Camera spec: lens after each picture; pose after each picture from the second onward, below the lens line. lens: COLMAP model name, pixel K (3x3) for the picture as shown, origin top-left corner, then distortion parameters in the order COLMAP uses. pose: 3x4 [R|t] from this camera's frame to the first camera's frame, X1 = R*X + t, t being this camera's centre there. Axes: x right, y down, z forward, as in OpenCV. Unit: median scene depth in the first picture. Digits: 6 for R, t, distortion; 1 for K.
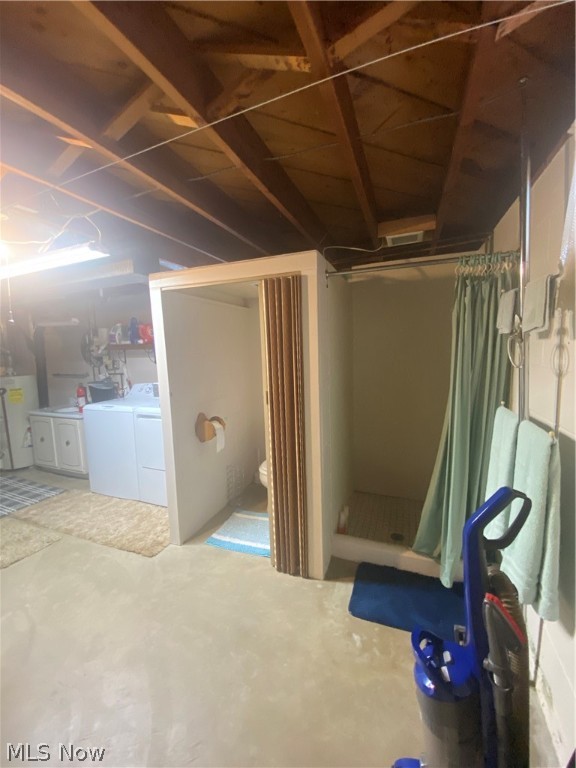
lens RADIAL K [[315.2, 0, 287.1], [0, 315.2, 385.1], [0, 0, 1]] dist [-0.008916, -0.006103]
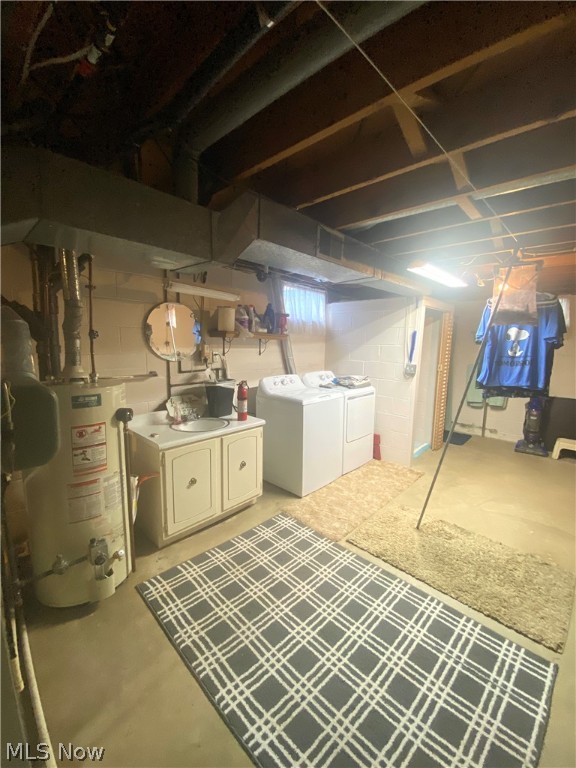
lens RADIAL K [[315.2, 0, 284.7], [0, 315.2, 380.3], [0, 0, 1]] dist [-0.008916, -0.006103]
pose [[0.371574, -0.075845, 0.925300, -1.542639], [0.077978, 0.995685, 0.050301, -0.044341], [-0.925123, 0.053463, 0.375885, 0.734117]]
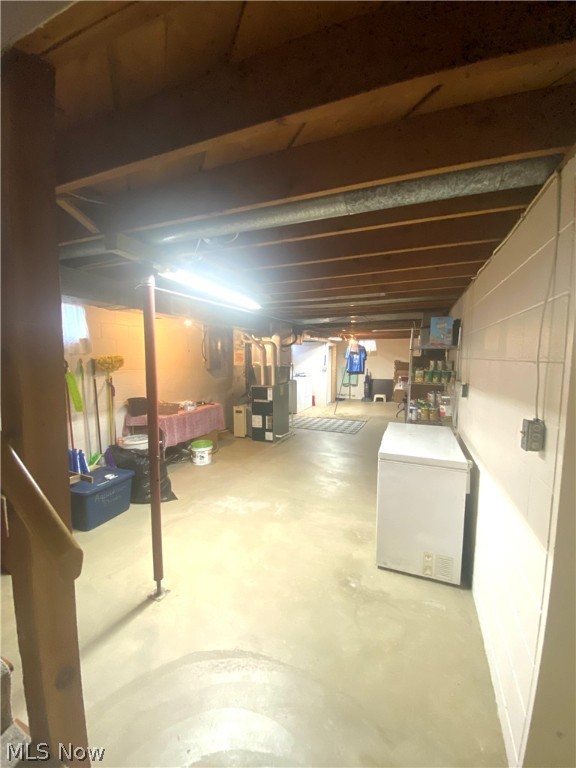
lens RADIAL K [[315.2, 0, 287.4], [0, 315.2, 386.1], [0, 0, 1]] dist [-0.008916, -0.006103]
pose [[0.005613, -0.064993, 0.997870, -2.199125], [0.114495, 0.991365, 0.063925, -0.051267], [-0.993408, 0.113892, 0.013006, 0.856862]]
